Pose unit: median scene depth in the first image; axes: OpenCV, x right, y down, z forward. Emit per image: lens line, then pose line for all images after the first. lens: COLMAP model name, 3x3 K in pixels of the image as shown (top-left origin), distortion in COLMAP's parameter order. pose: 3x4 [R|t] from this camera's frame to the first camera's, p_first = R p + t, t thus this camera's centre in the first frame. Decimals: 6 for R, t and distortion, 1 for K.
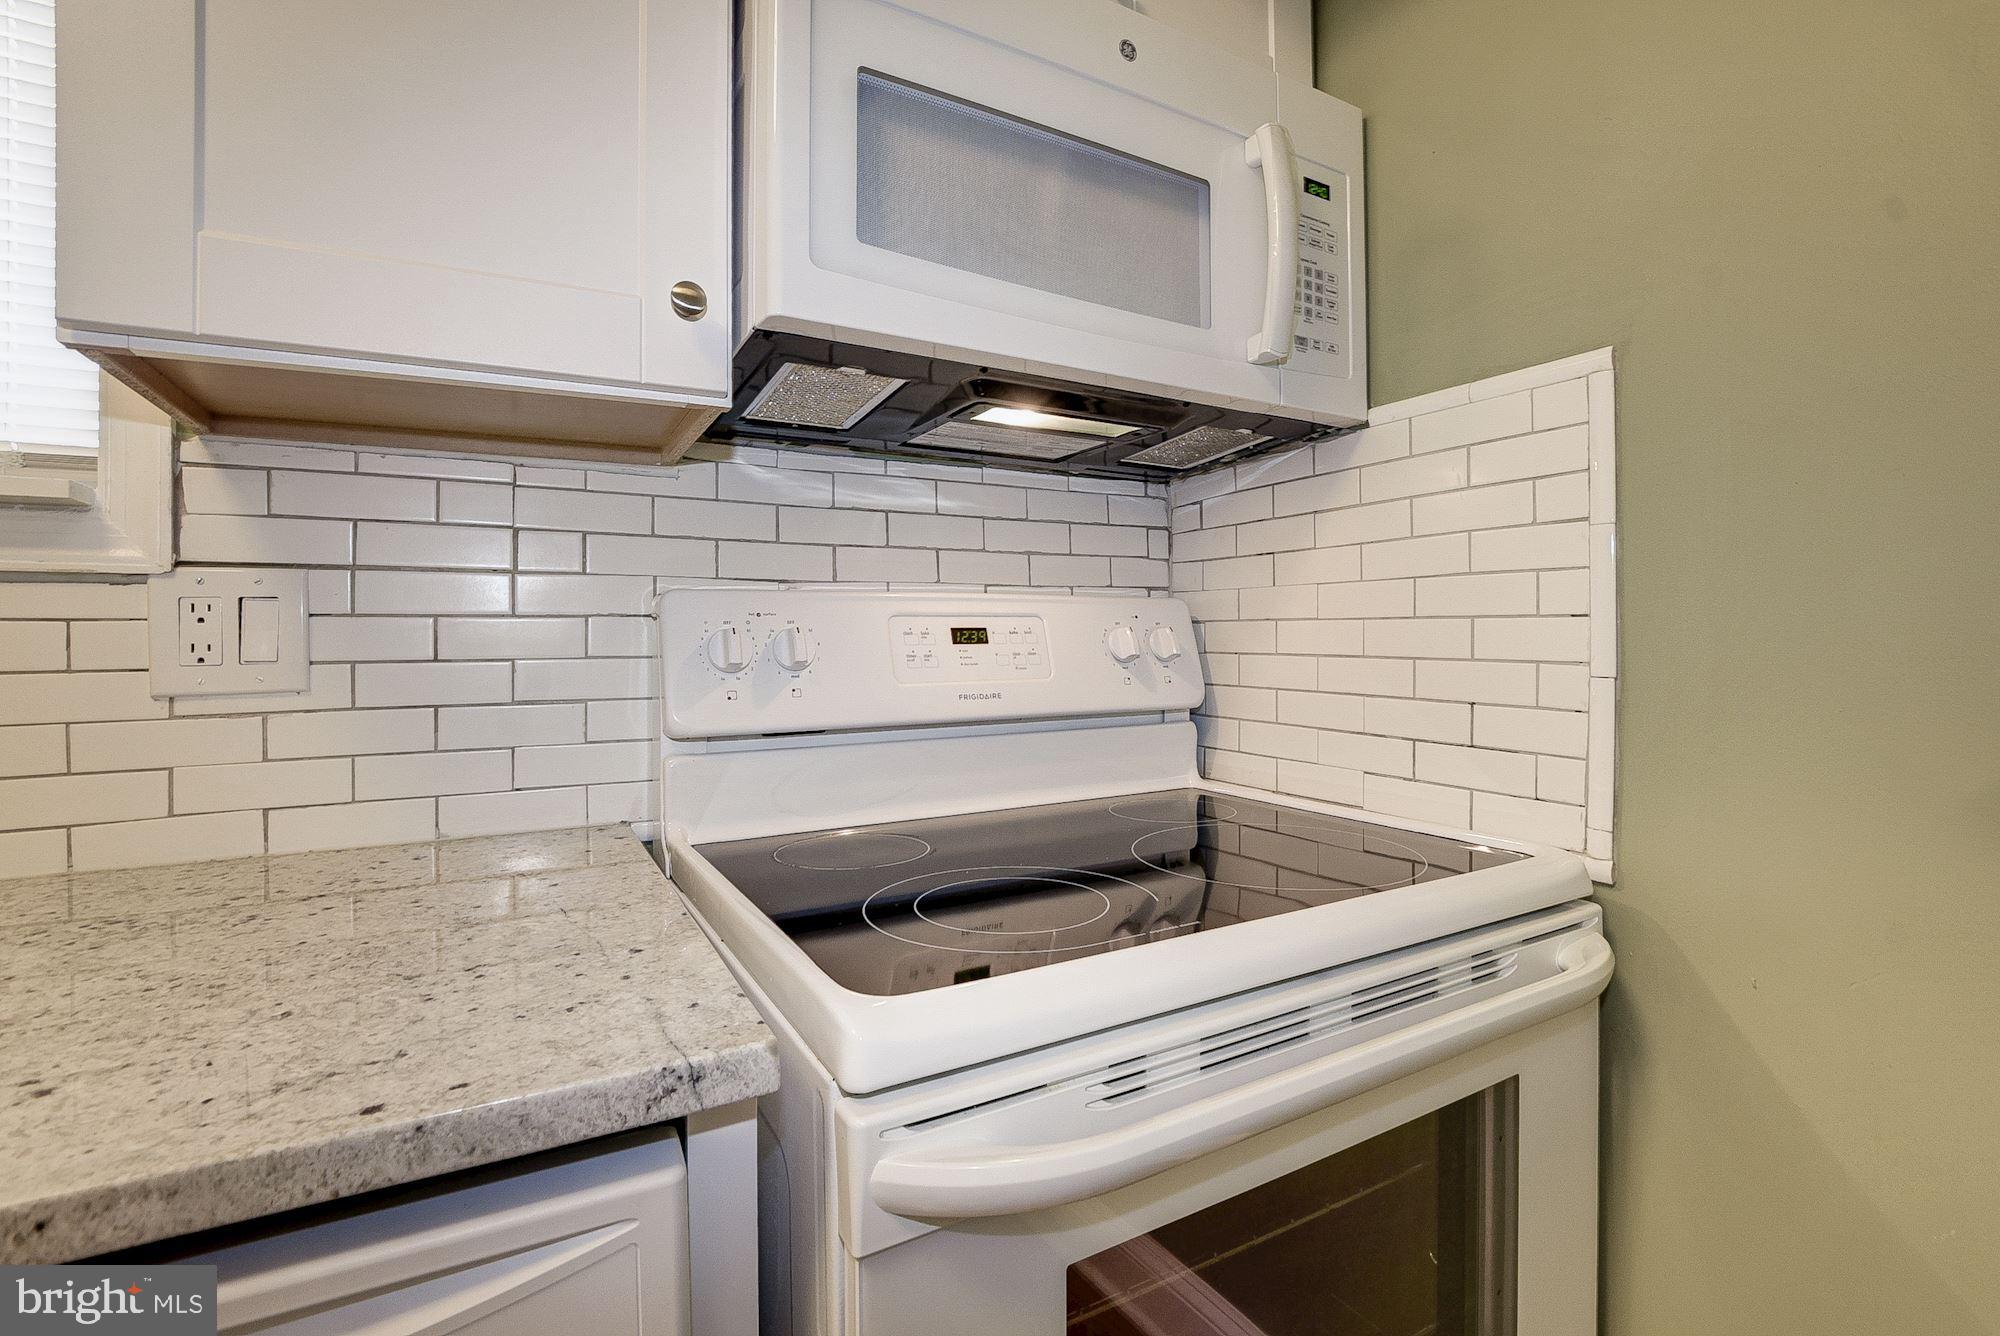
lens RADIAL K [[904.8, 0, 1013.6], [0, 904.8, 635.9], [0, 0, 1]] dist [-0.034081, 0.000347]
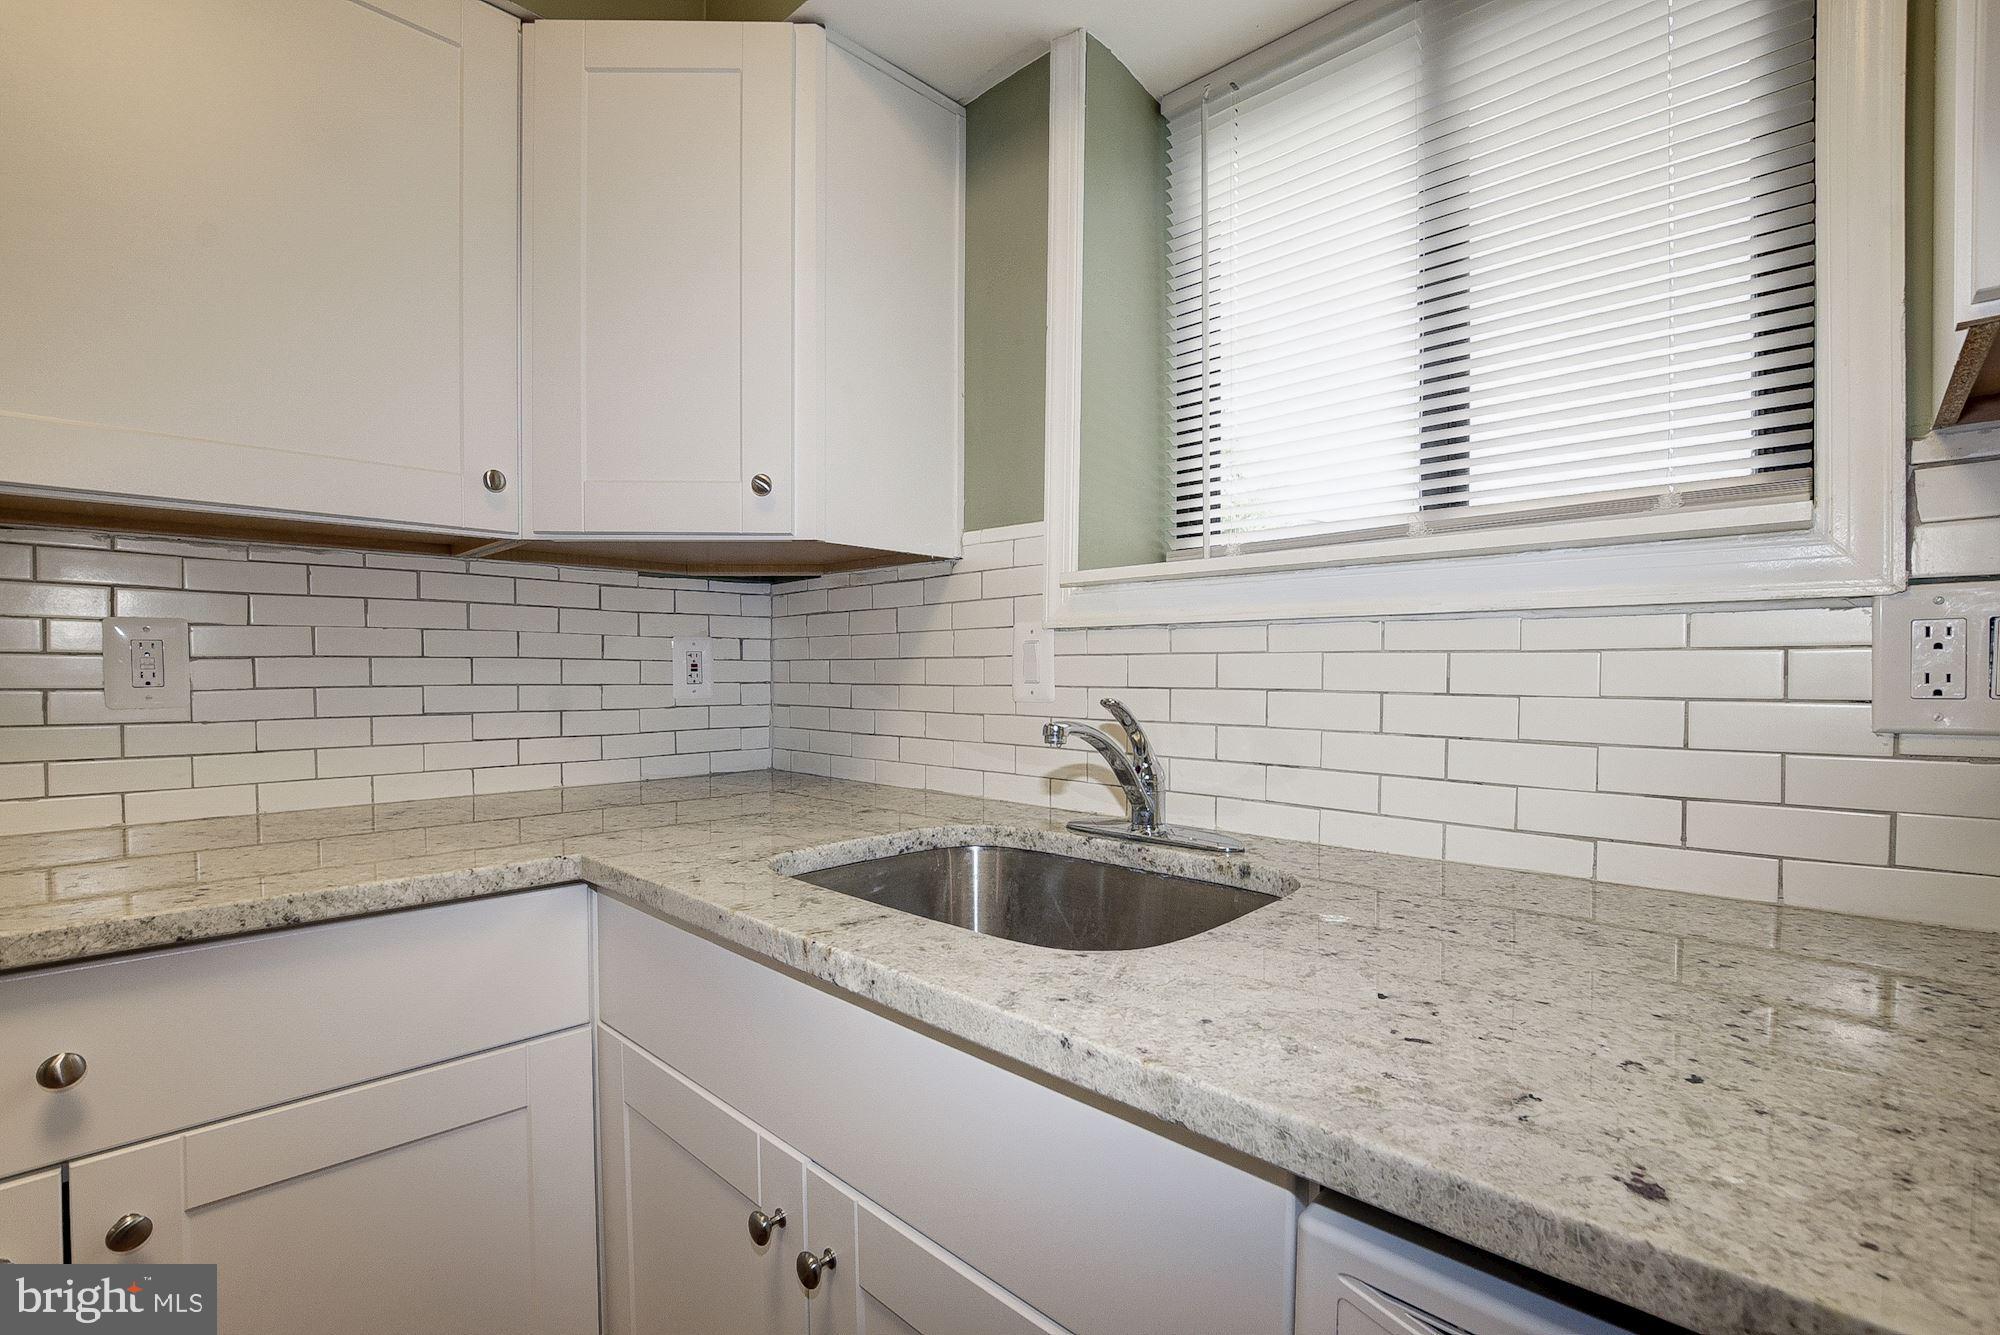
lens RADIAL K [[888.3, 0, 1007.2], [0, 888.3, 690.3], [0, 0, 1]] dist [-0.027508, 0.001055]
pose [[0.280936, 0.025990, -0.959374, -0.321664], [-0.002613, 0.999650, 0.026316, 0.005067], [0.959723, -0.004887, 0.280906, -0.096052]]
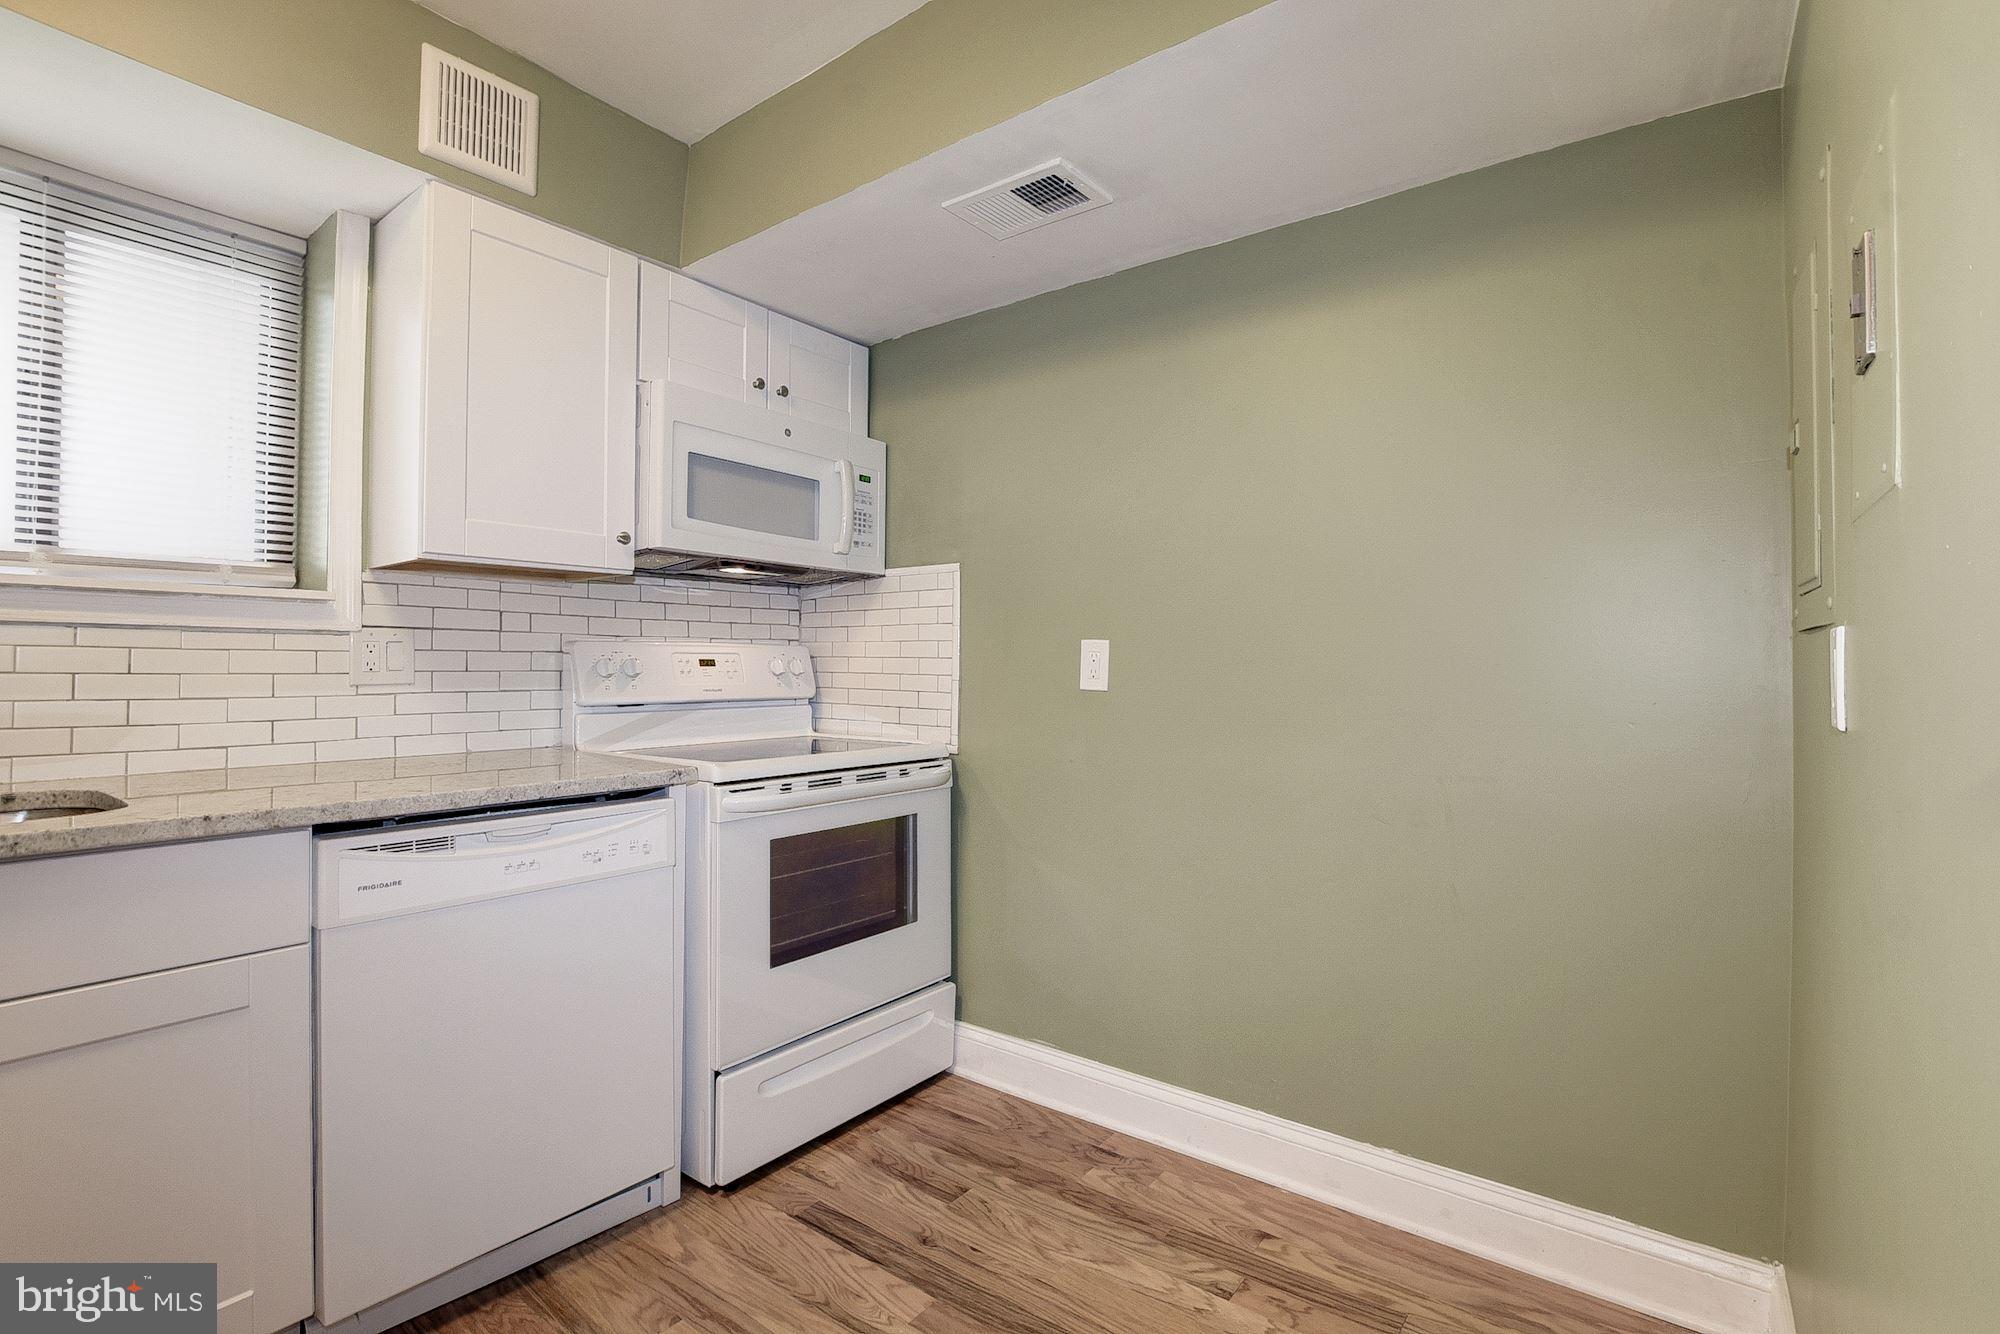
lens RADIAL K [[882.0, 0, 998.5], [0, 882.0, 653.7], [0, 0, 1]] dist [-0.029364, 0.000330]
pose [[0.923724, 0.015874, 0.382730, -0.250325], [-0.010656, 0.999819, -0.015749, 0.004808], [-0.382910, 0.010470, 0.923726, -1.454767]]
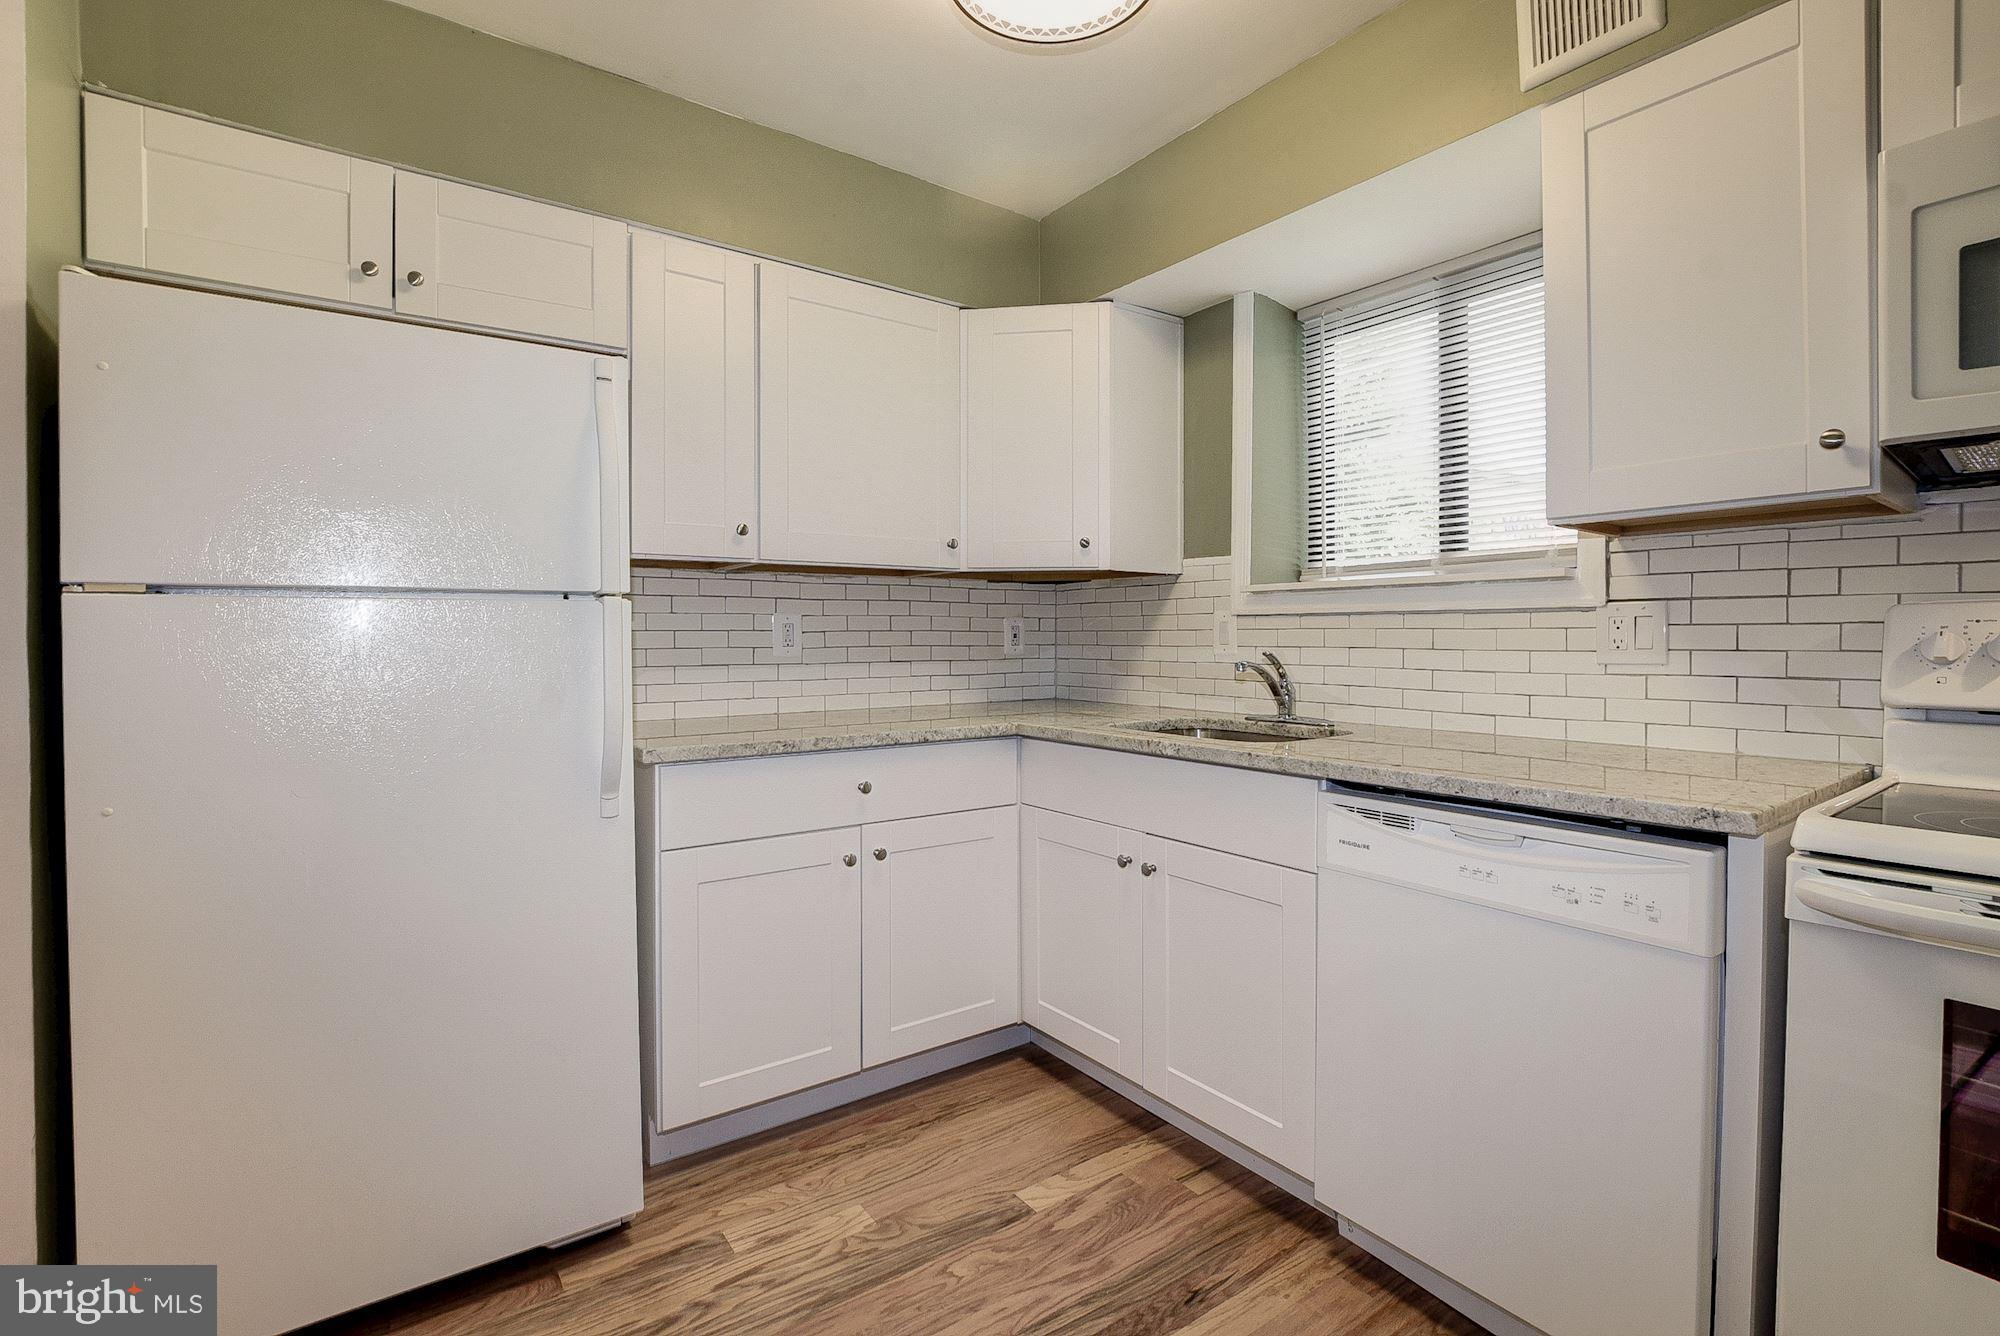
lens RADIAL K [[904.8, 0, 1013.6], [0, 904.8, 635.9], [0, 0, 1]] dist [-0.034081, 0.000347]
pose [[0.113124, 0.005581, -0.993565, 0.865058], [0.000082, 0.999984, 0.005626, -0.009419], [0.993581, -0.000718, 0.113122, -0.565298]]
